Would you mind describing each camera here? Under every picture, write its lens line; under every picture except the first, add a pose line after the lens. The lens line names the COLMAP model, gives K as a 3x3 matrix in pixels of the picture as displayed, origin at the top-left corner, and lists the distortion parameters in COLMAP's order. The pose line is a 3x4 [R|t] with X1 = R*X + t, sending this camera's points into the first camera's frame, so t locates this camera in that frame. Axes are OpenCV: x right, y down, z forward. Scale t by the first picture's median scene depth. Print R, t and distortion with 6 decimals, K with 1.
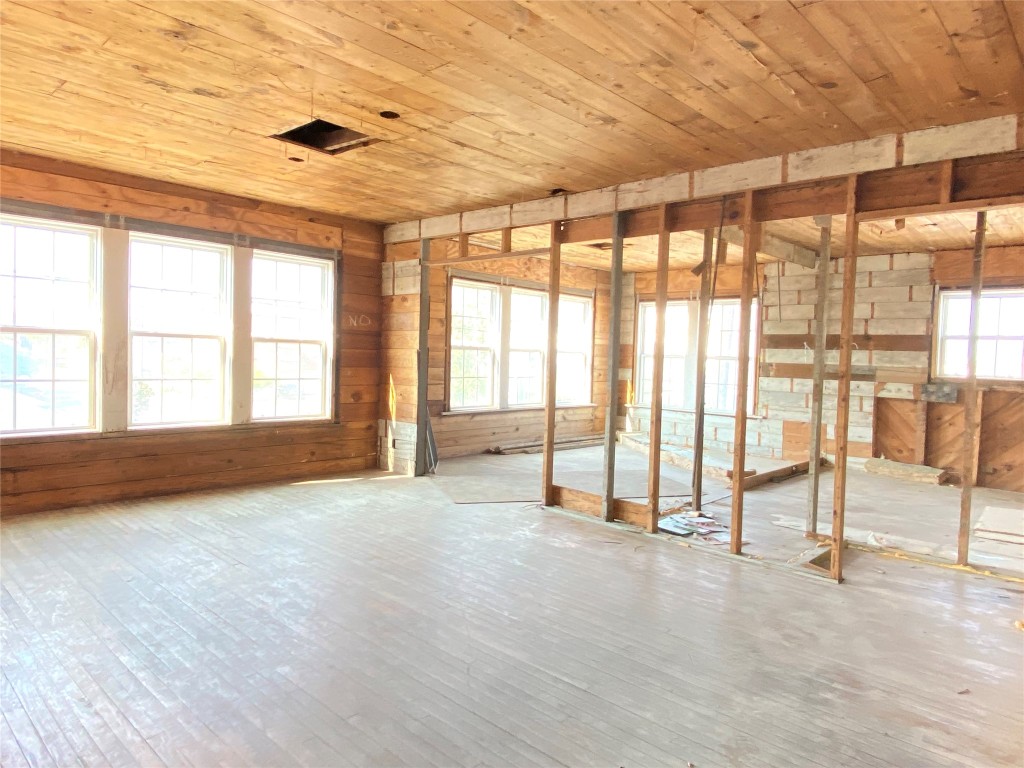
lens RADIAL K [[652.3, 0, 513.8], [0, 652.3, 379.8], [0, 0, 1]] dist [0.018755, -0.003642]
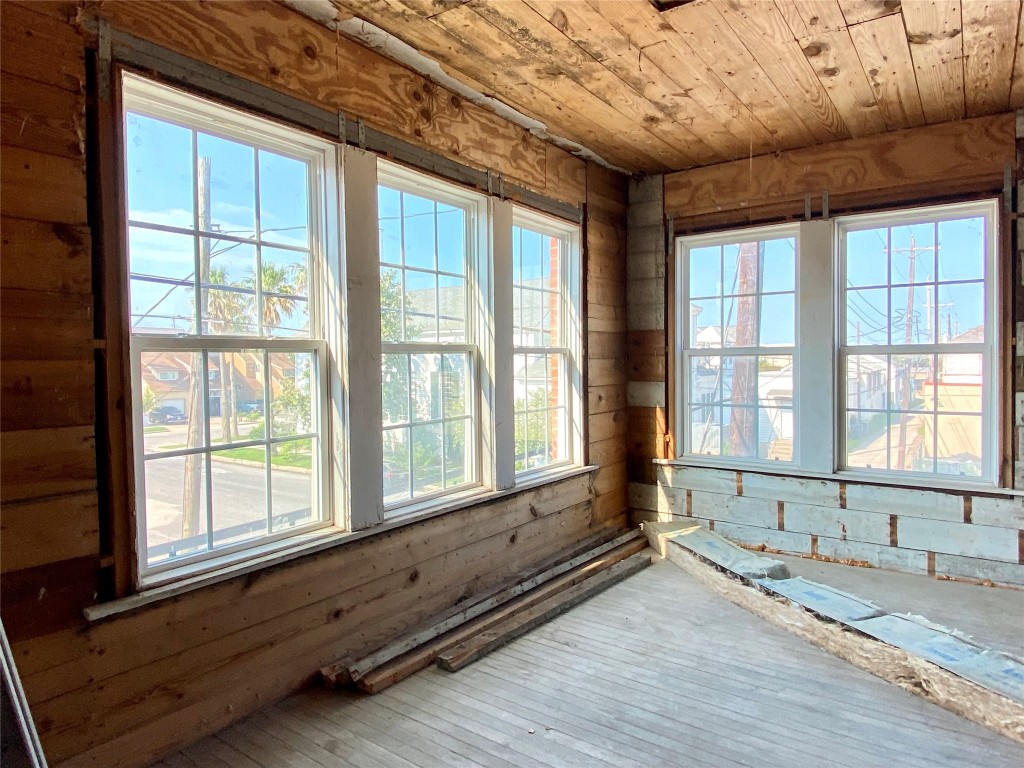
lens RADIAL K [[652.3, 0, 508.6], [0, 652.3, 383.8], [0, 0, 1]] dist [0.018755, -0.003642]
pose [[0.991431, -0.043291, 0.123252, 0.014724], [0.043665, 0.999046, -0.000331, -0.020600], [-0.123120, 0.005710, 0.992375, 0.566919]]
